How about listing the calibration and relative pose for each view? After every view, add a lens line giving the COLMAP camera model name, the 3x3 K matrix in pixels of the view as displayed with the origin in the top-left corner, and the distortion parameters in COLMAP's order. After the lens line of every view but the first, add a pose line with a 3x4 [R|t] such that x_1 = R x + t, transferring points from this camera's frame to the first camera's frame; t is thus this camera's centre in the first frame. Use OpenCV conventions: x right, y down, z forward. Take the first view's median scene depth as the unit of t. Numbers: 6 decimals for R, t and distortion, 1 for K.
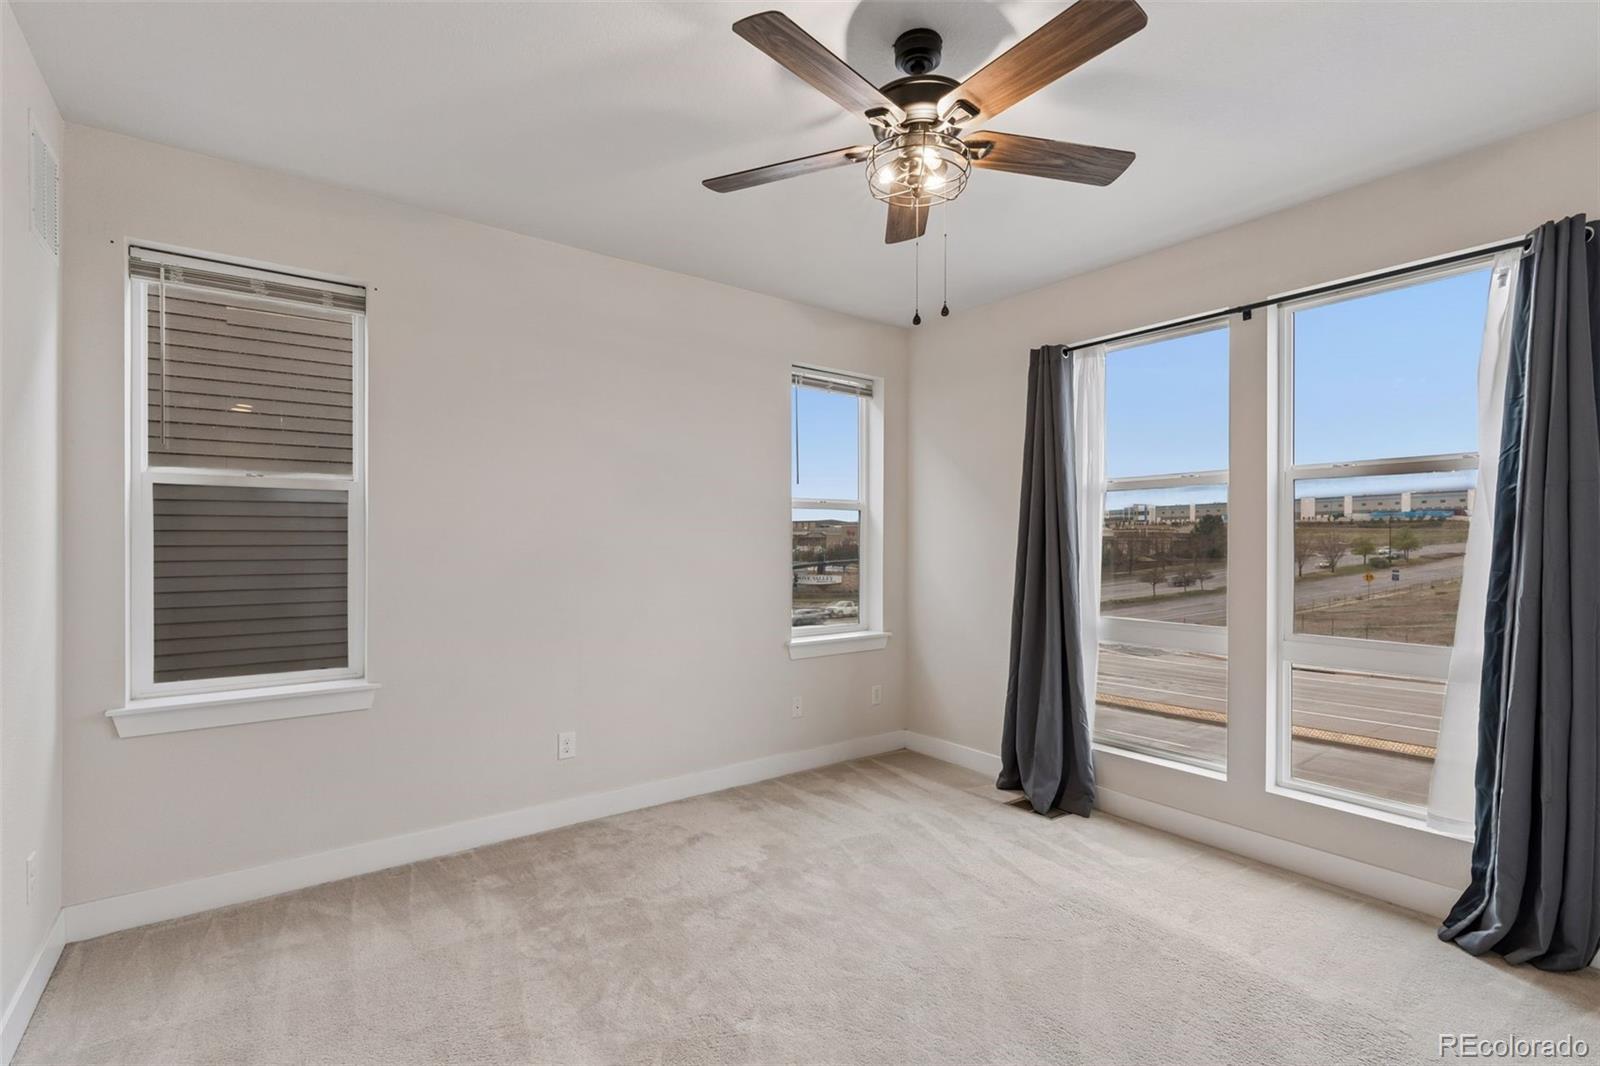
lens RADIAL K [[738.8, 0, 807.8], [0, 738.8, 545.3], [0, 0, 1]] dist [-0.000776, 0.000833]
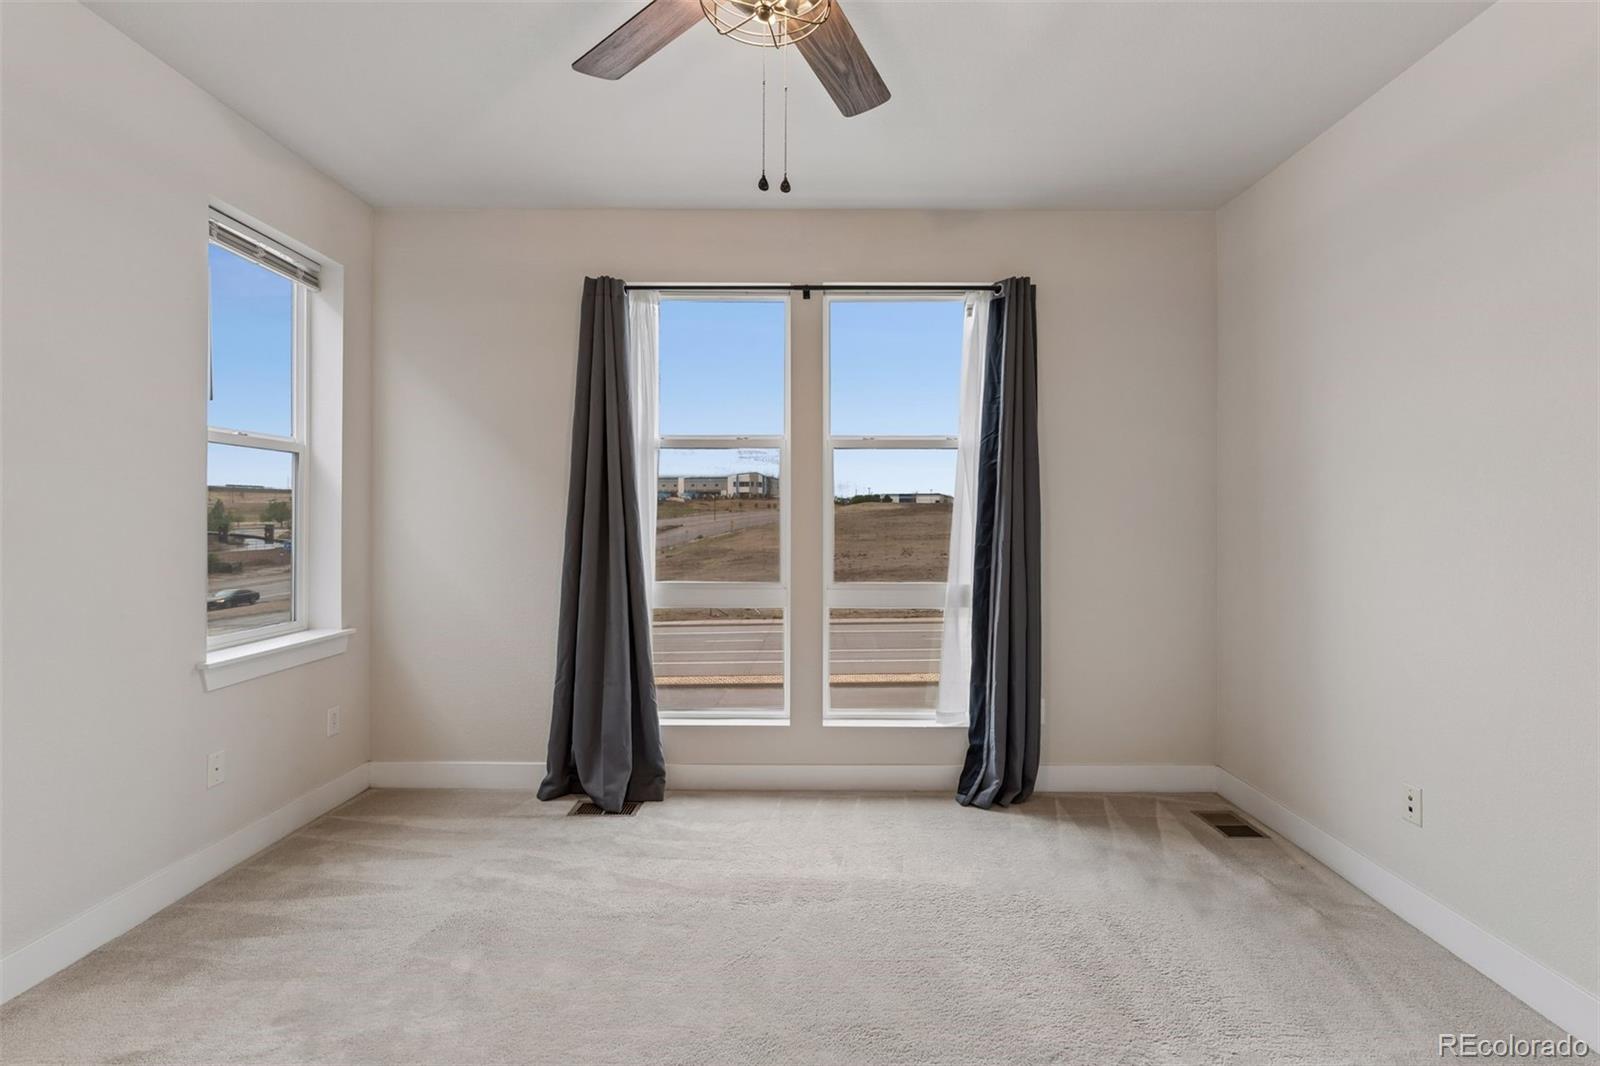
lens RADIAL K [[738.8, 0, 803.2], [0, 738.8, 518.6], [0, 0, 1]] dist [-0.000776, 0.000833]
pose [[0.604953, 0.001175, 0.796260, -0.256806], [0.001436, 0.999996, -0.002566, 0.021058], [-0.796260, 0.002695, 0.604949, 0.315740]]
